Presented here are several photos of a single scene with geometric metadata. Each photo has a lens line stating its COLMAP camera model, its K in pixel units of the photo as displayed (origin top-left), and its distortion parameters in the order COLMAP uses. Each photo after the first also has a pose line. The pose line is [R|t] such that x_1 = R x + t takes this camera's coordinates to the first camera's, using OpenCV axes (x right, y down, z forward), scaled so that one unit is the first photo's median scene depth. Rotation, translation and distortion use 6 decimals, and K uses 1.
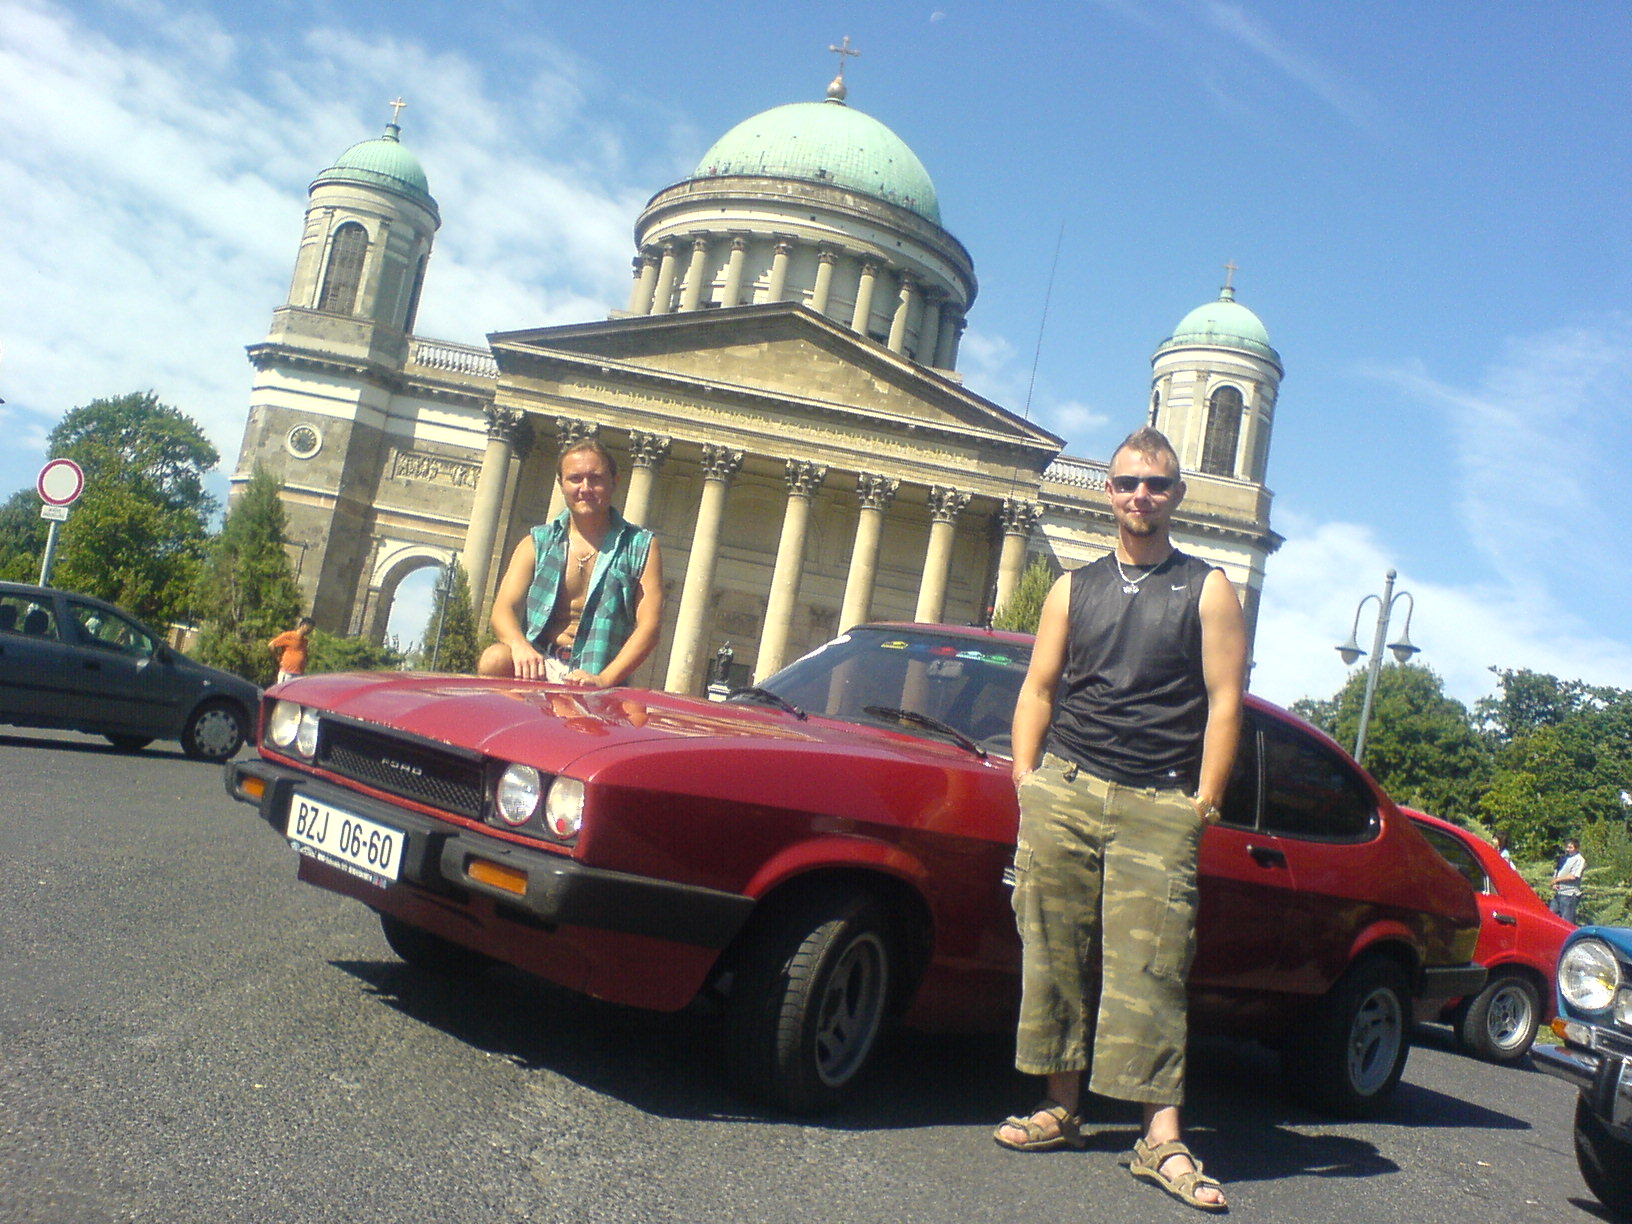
lens RADIAL K [[1708.3, 0, 824.3], [0, 1708.3, 640.1], [0, 0, 1]] dist [-0.053130, 0.000000]
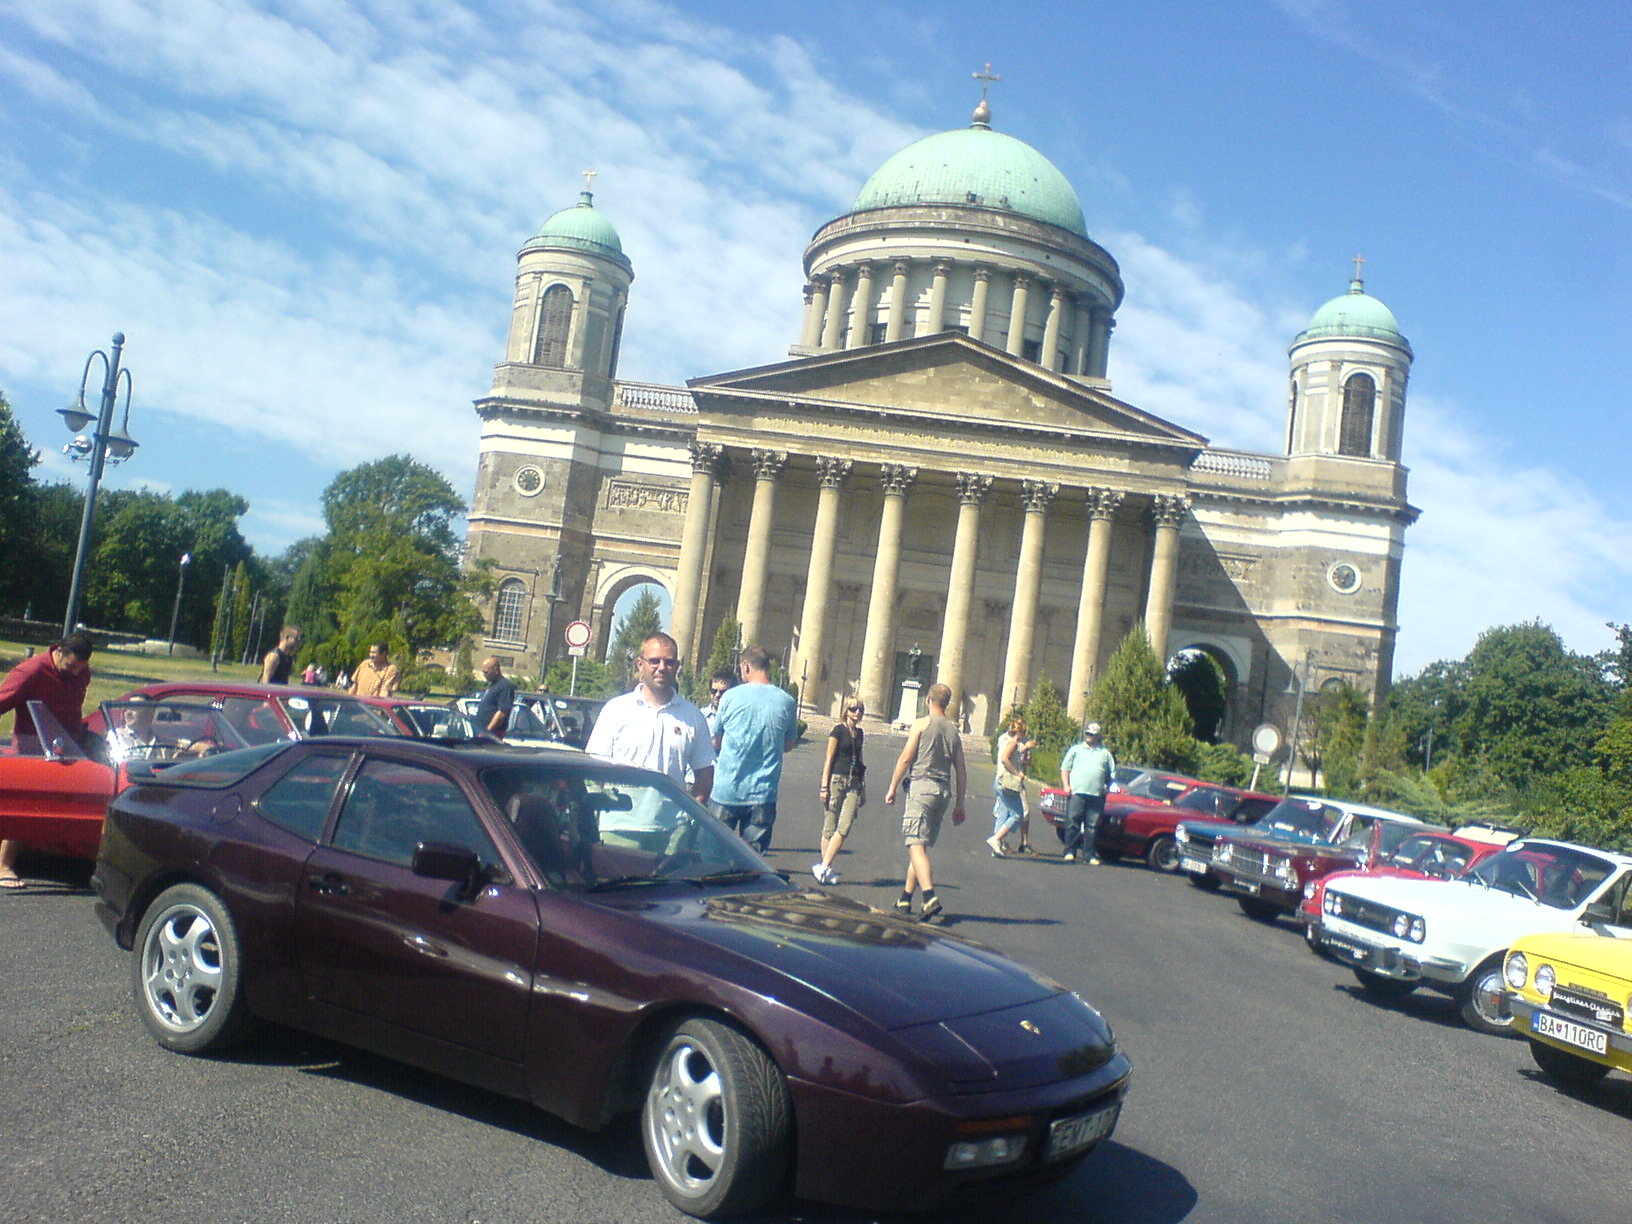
lens RADIAL K [[1708.3, 0, 818.2], [0, 1708.3, 626.2], [0, 0, 1]] dist [-0.053130, 0.000000]
pose [[0.992581, -0.057923, -0.106903, 0.001455], [0.058617, 0.998275, 0.003359, -0.012628], [0.106524, -0.009600, 0.994264, -0.112901]]
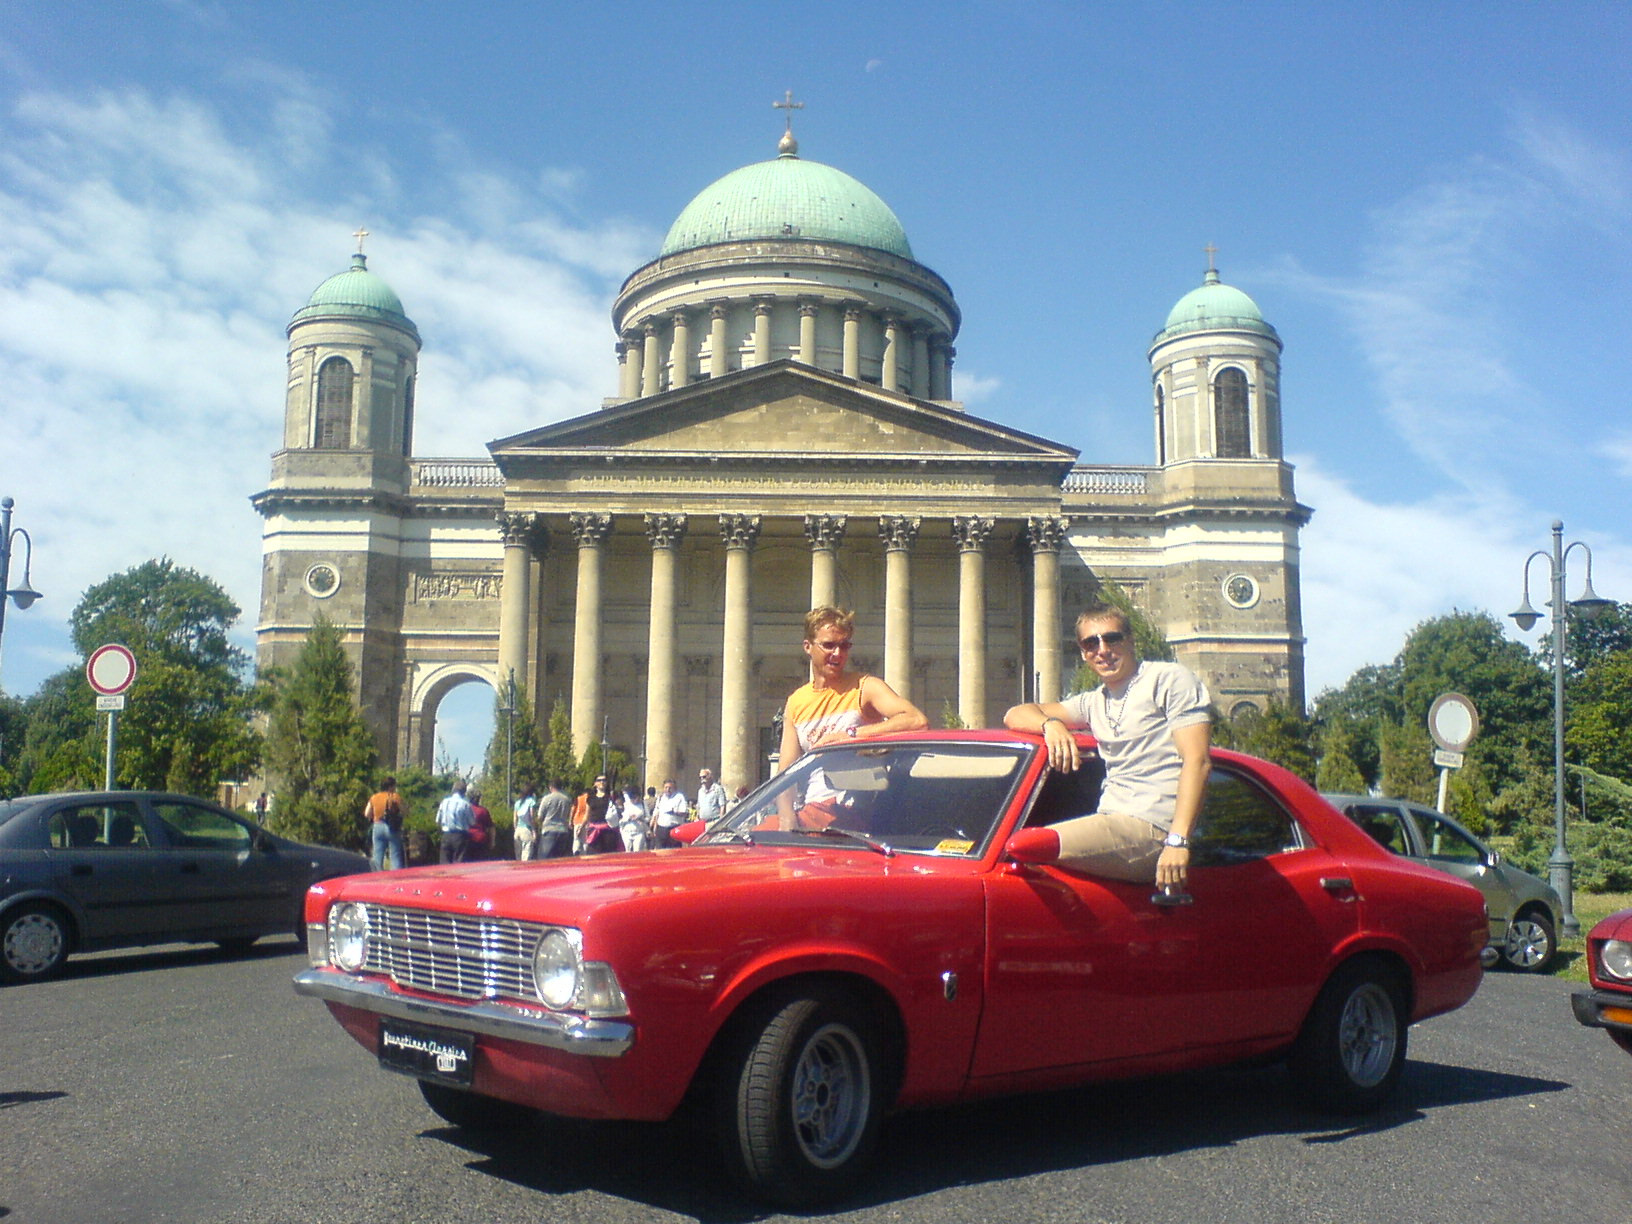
lens RADIAL K [[1708.3, 0, 825.7], [0, 1708.3, 634.8], [0, 0, 1]] dist [-0.053130, 0.000000]
pose [[0.985521, -0.168933, -0.014507, -0.006285], [0.168359, 0.985126, -0.034372, -0.001670], [0.020098, 0.031431, 0.999304, 0.010327]]
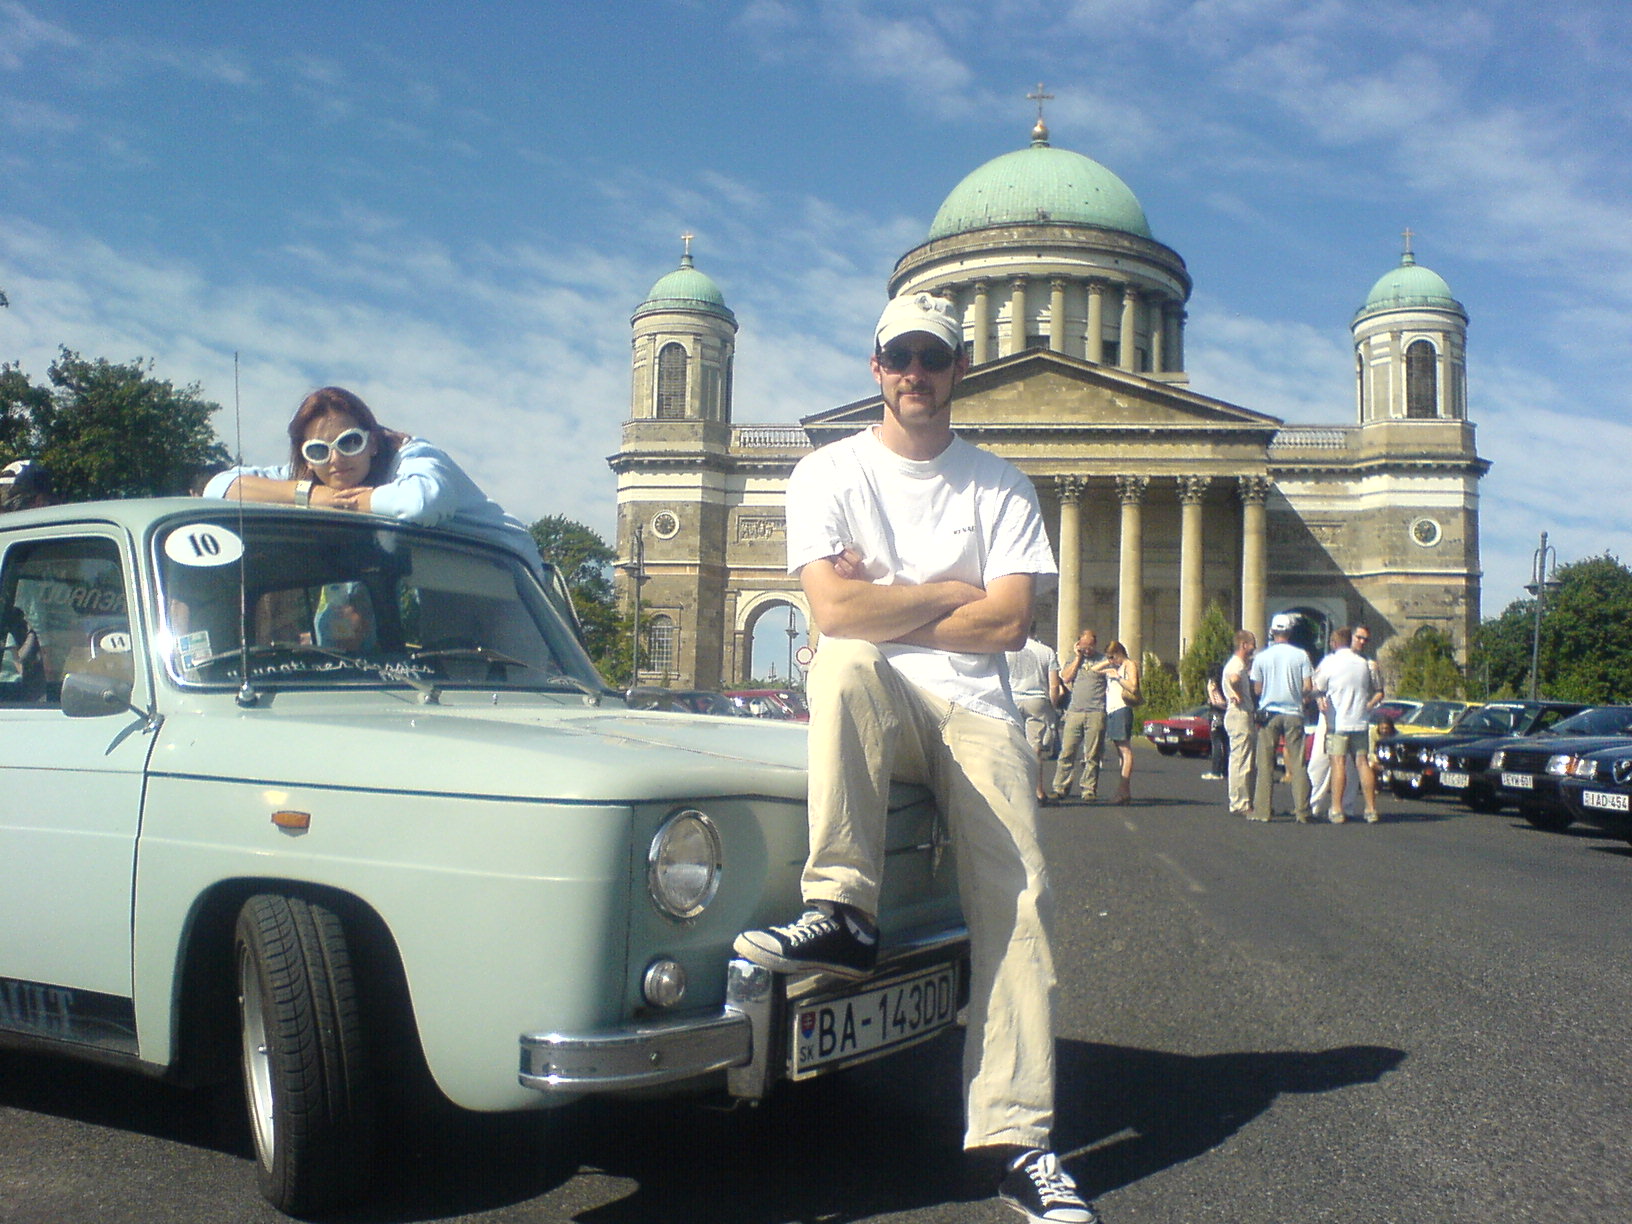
lens RADIAL K [[1708.3, 0, 812.1], [0, 1708.3, 628.5], [0, 0, 1]] dist [-0.053130, 0.000000]
pose [[0.971548, -0.162428, -0.172369, 0.002055], [0.163804, 0.986473, -0.006310, -0.016293], [0.171062, -0.022104, 0.985012, -0.215440]]
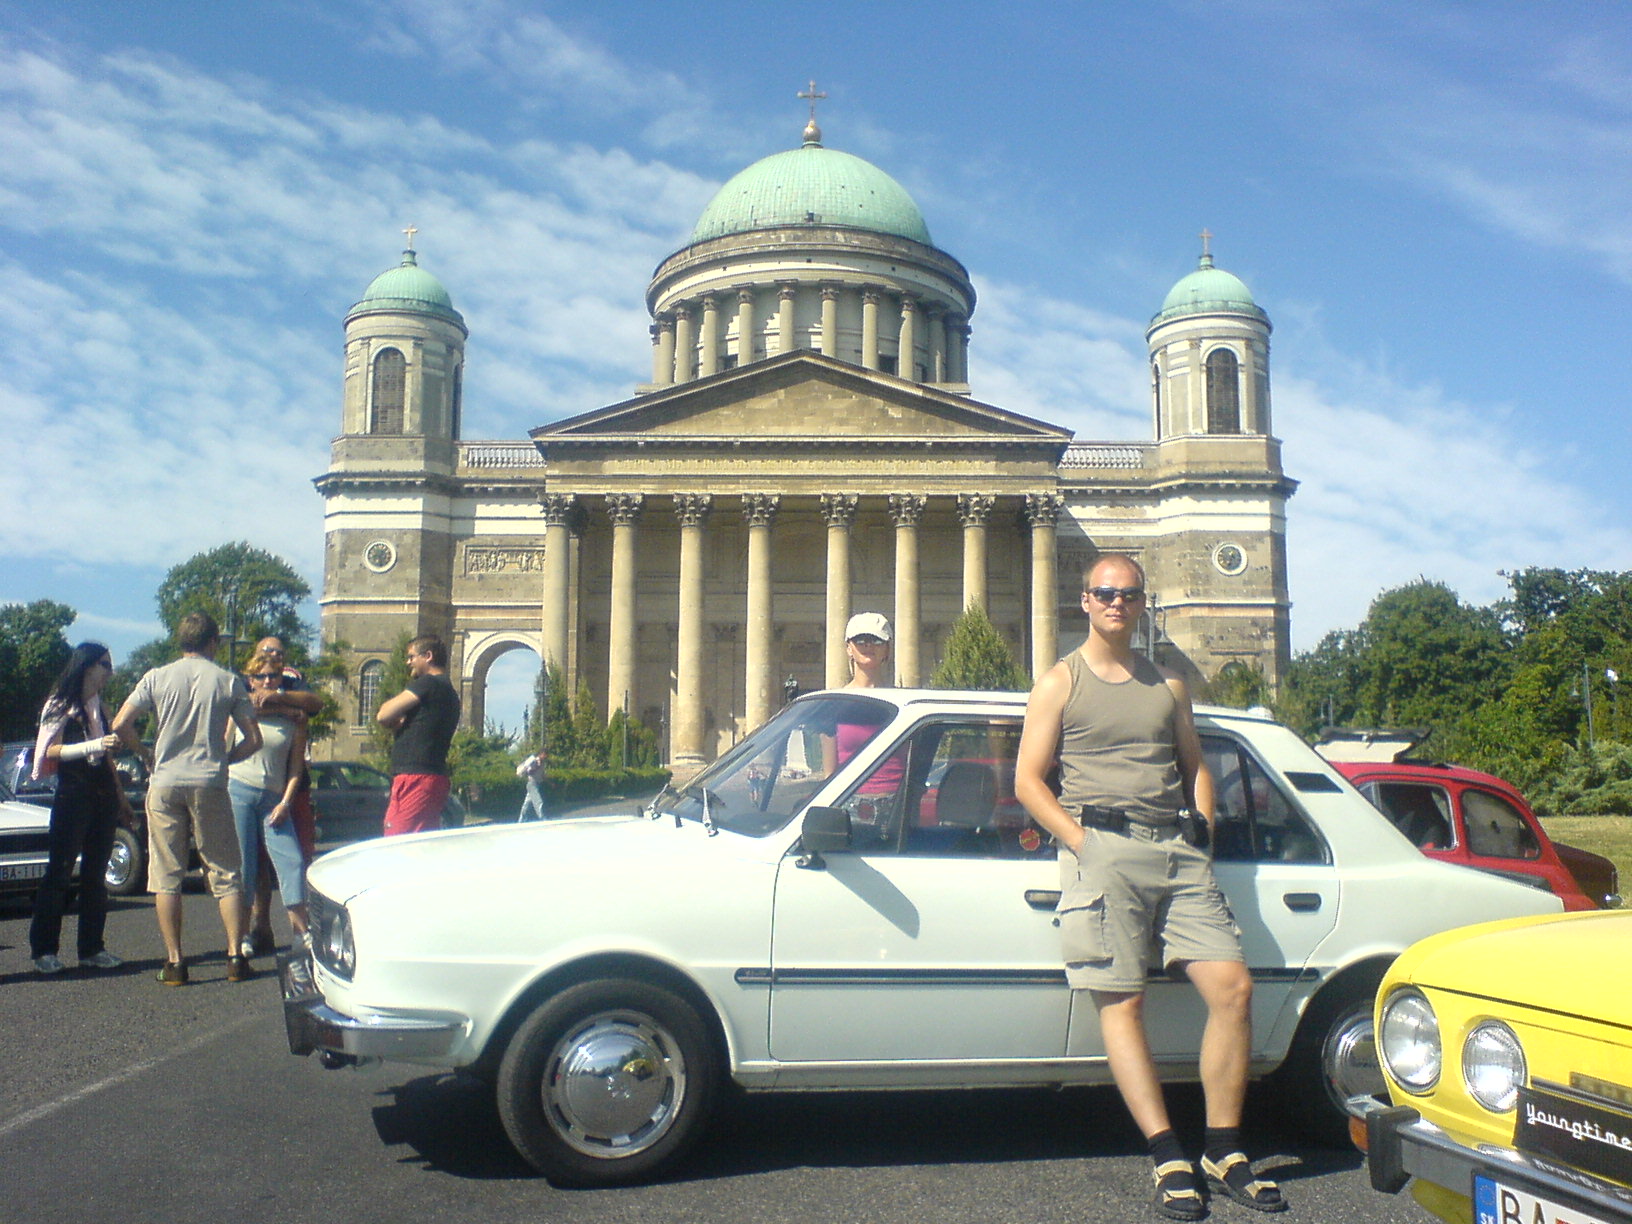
lens RADIAL K [[1708.3, 0, 819.1], [0, 1708.3, 644.6], [0, 0, 1]] dist [-0.053130, 0.000000]
pose [[0.983226, -0.174983, -0.051462, 0.014735], [0.174833, 0.984570, -0.007449, -0.004372], [0.051971, -0.001674, 0.998647, -0.068512]]
